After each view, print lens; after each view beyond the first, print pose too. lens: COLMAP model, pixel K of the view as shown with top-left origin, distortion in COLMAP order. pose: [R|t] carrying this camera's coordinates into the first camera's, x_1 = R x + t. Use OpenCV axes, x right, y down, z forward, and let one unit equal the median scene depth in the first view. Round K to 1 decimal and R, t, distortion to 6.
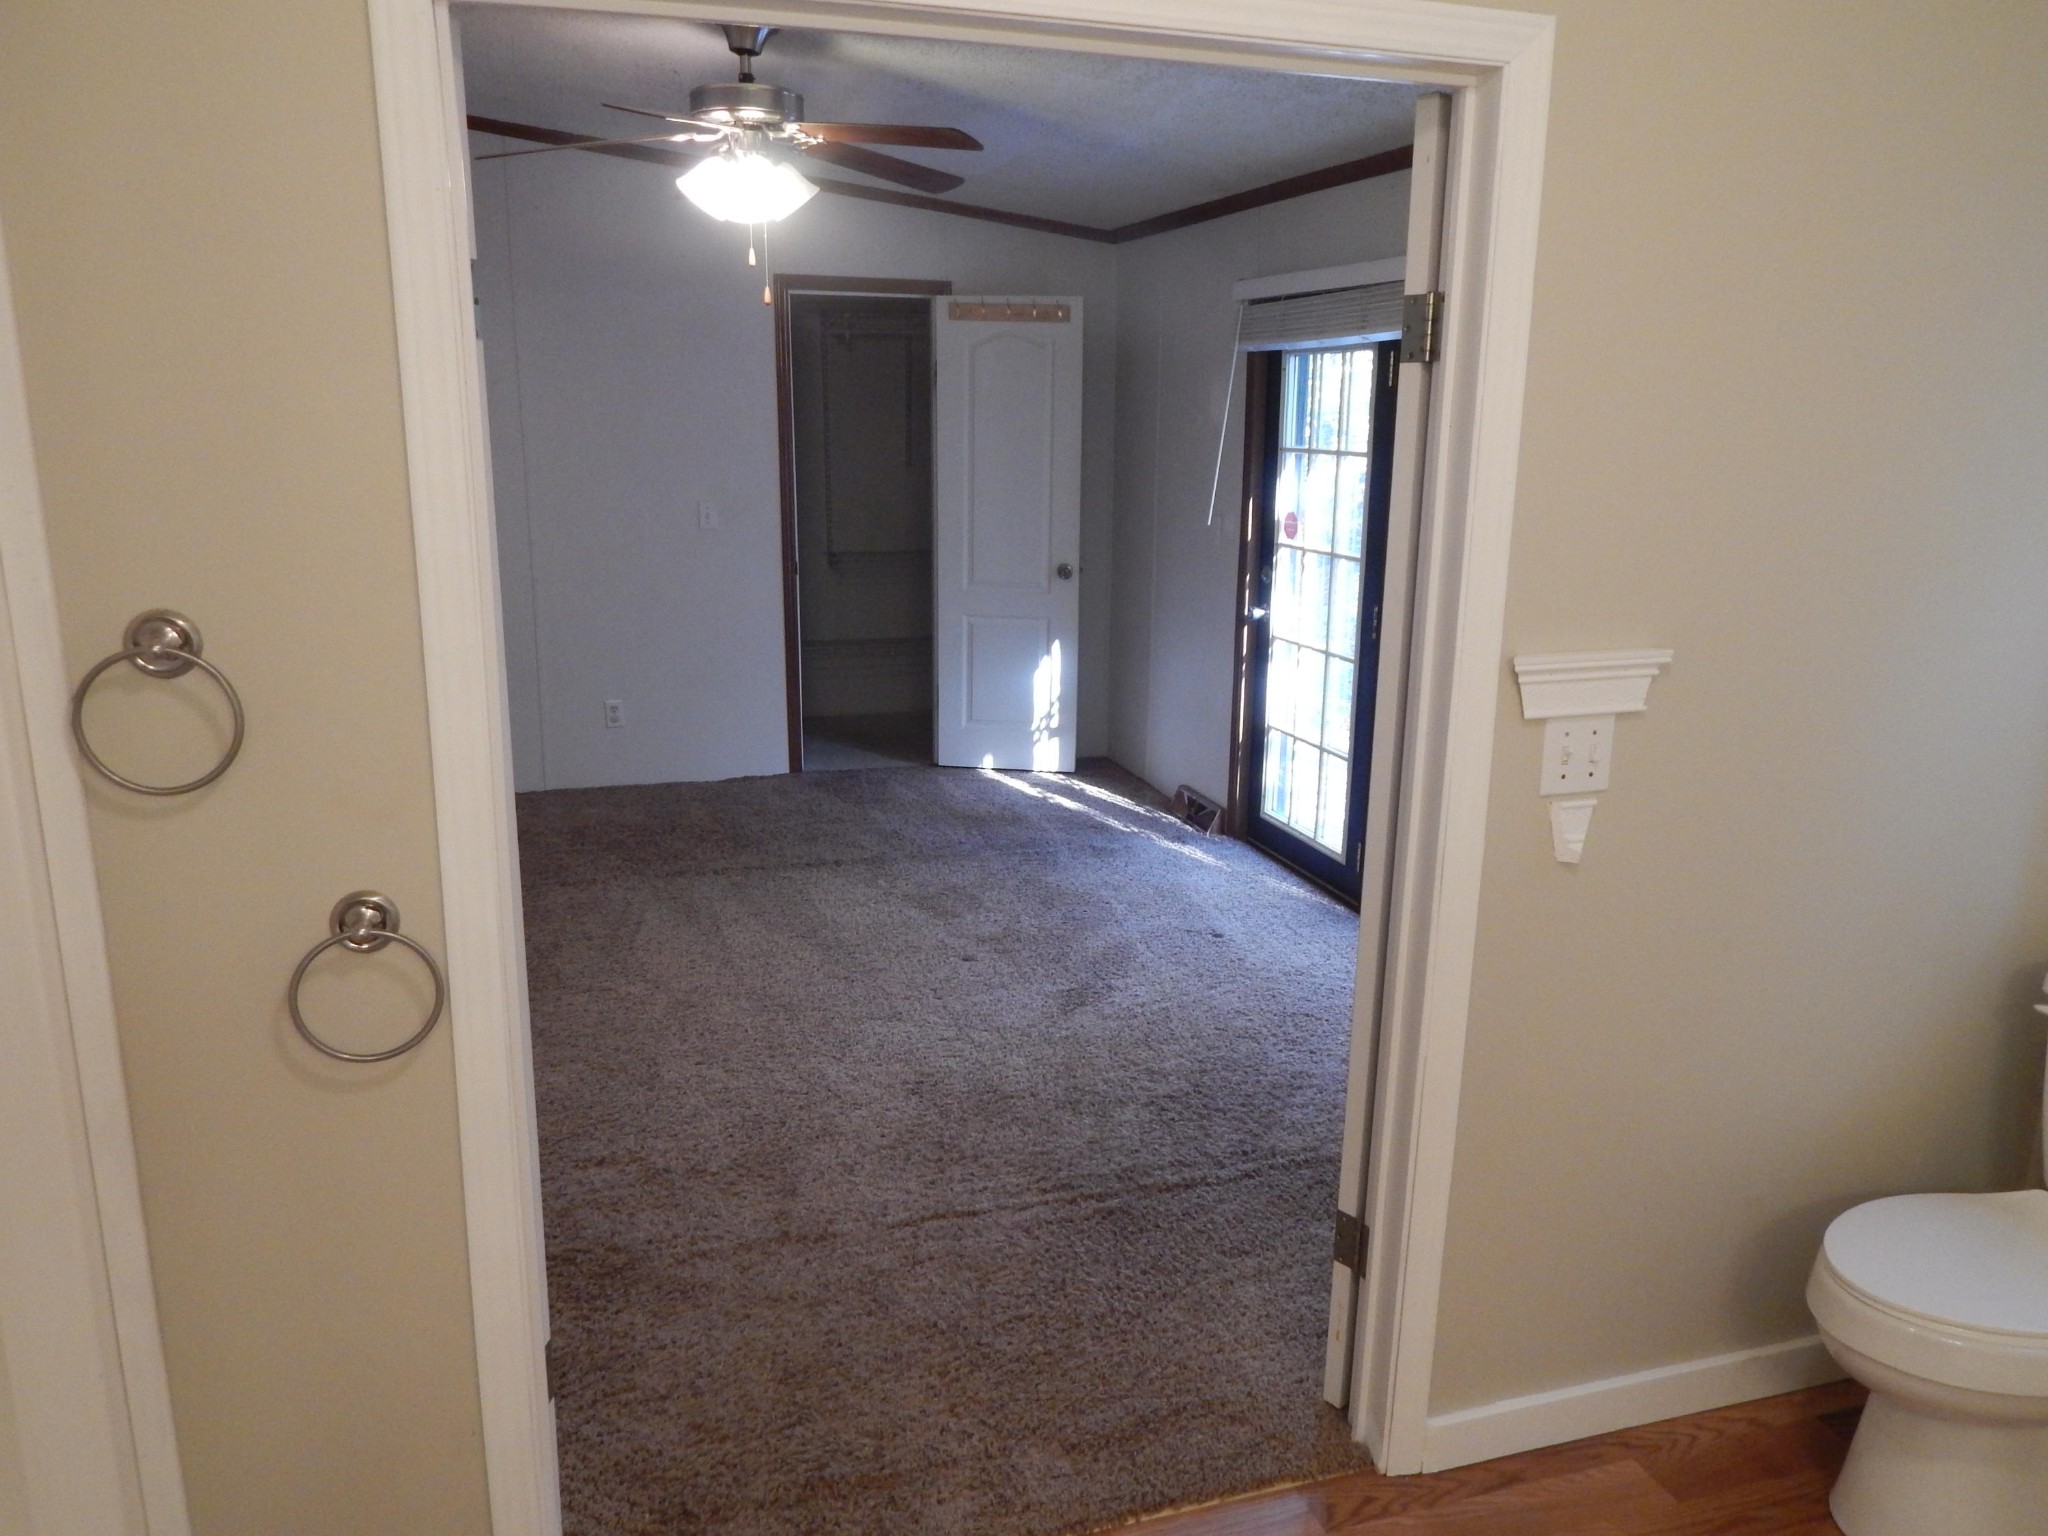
lens RADIAL K [[1503.4, 0, 1024.8], [0, 1503.4, 771.2], [0, 0, 1]] dist [0.023361, -0.008206]
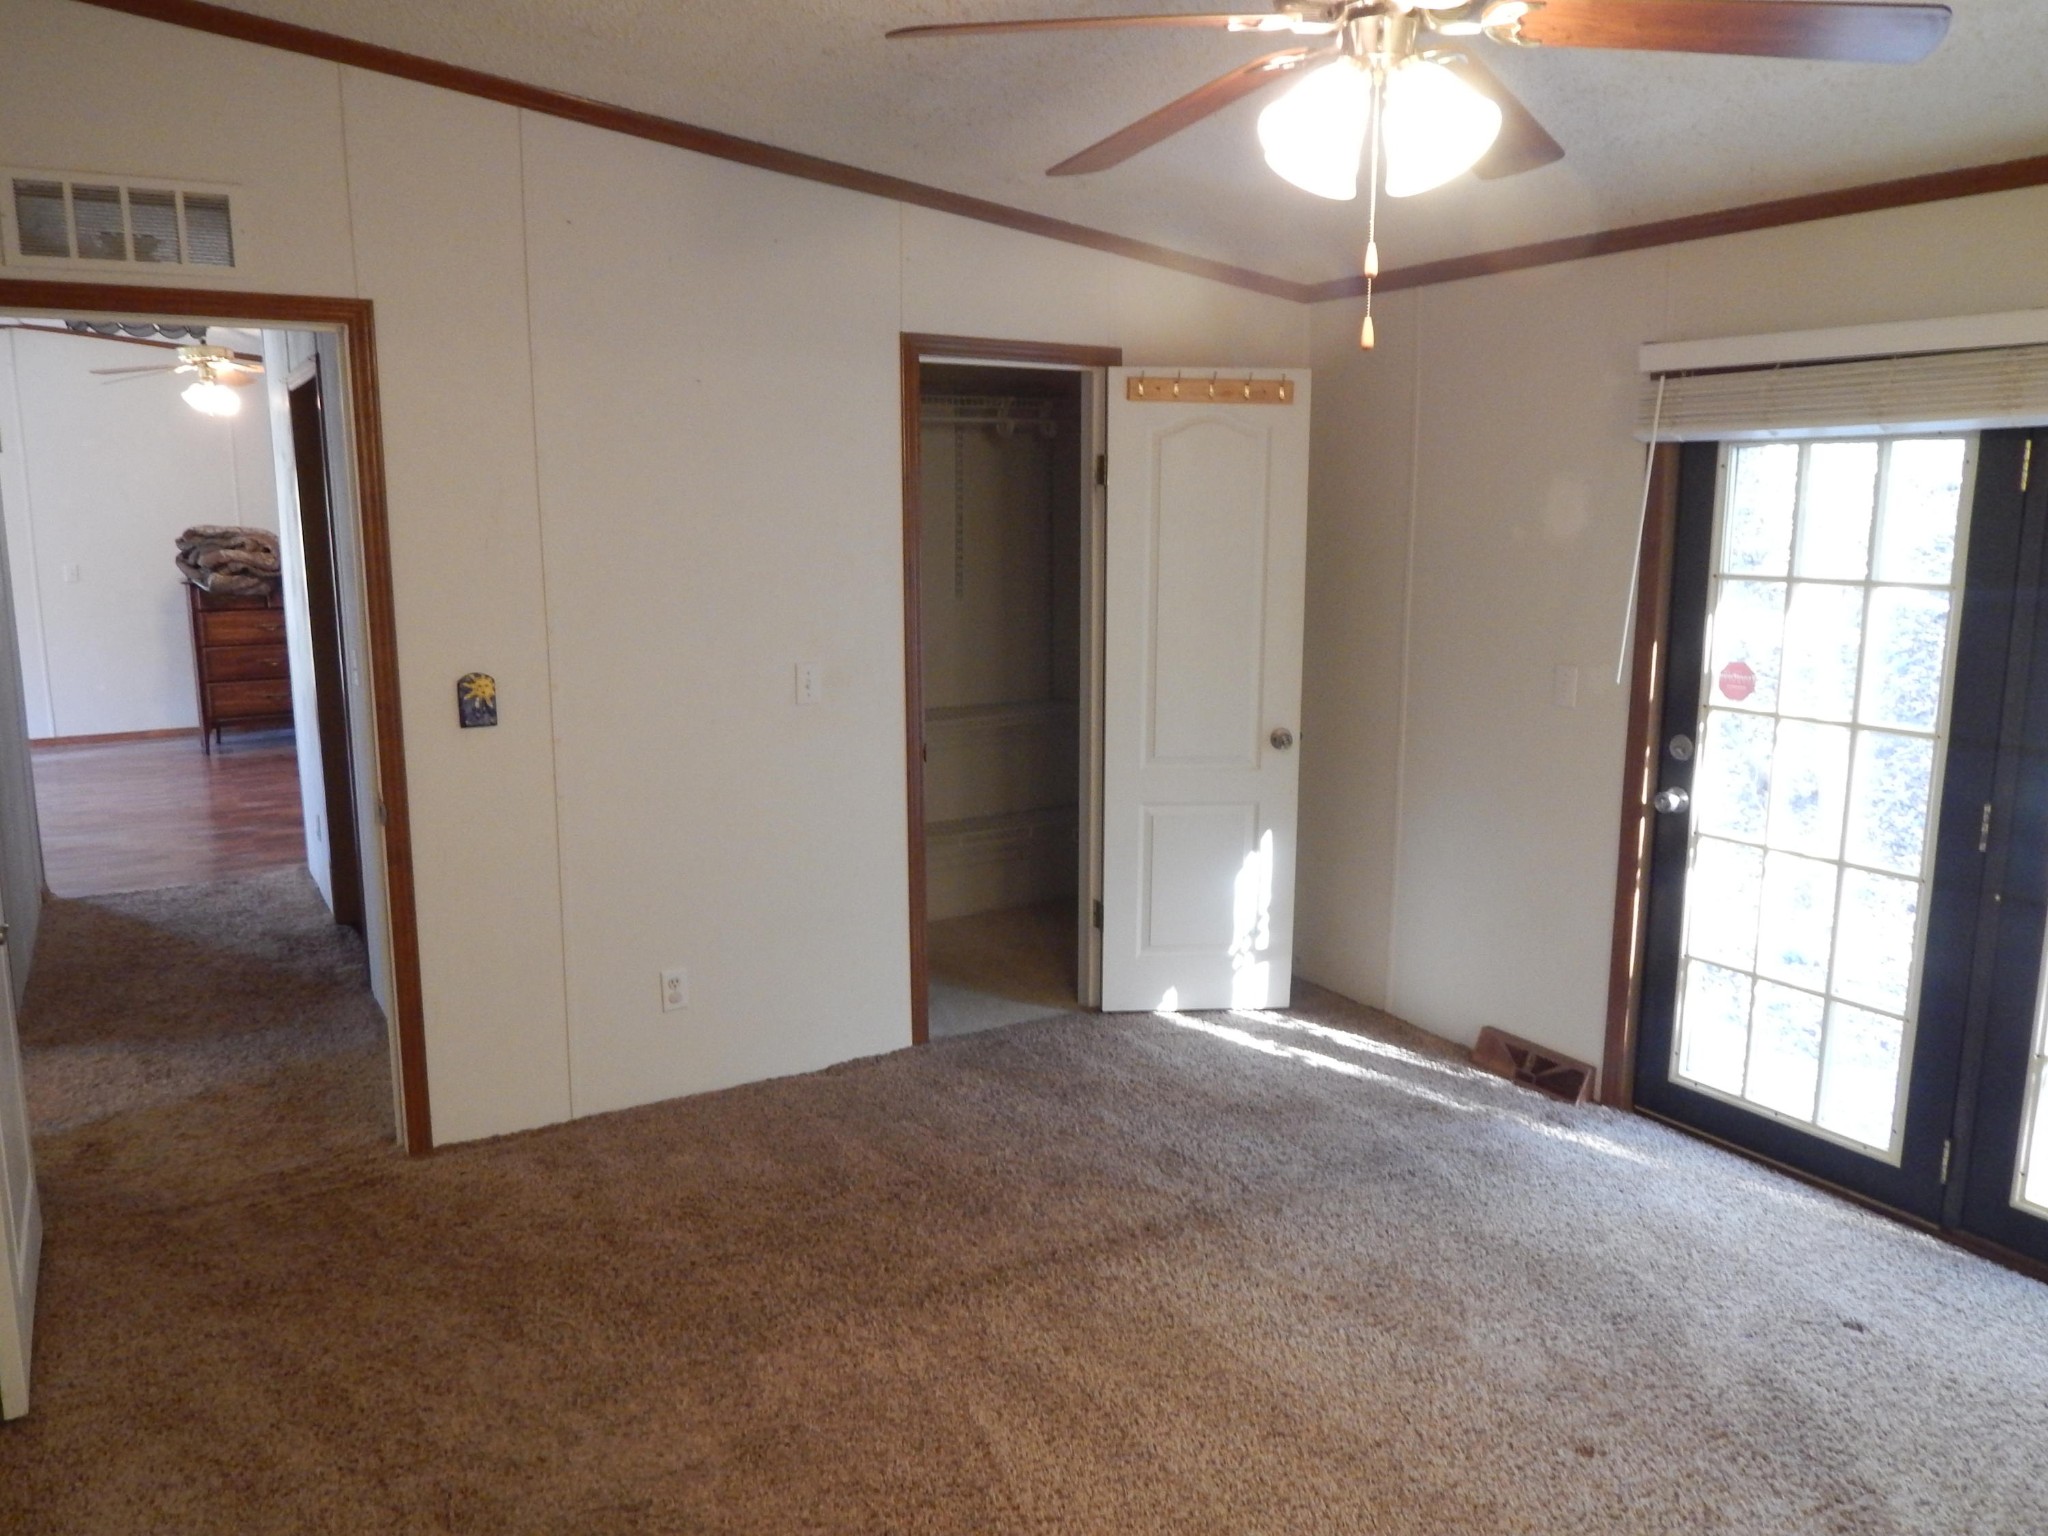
lens RADIAL K [[1503.4, 0, 1022.3], [0, 1503.4, 764.7], [0, 0, 1]] dist [0.023361, -0.008206]
pose [[0.972869, -0.049373, 0.226026, -0.274974], [0.063667, 0.996377, -0.056391, -0.091119], [-0.222423, 0.069252, 0.972488, 0.331969]]
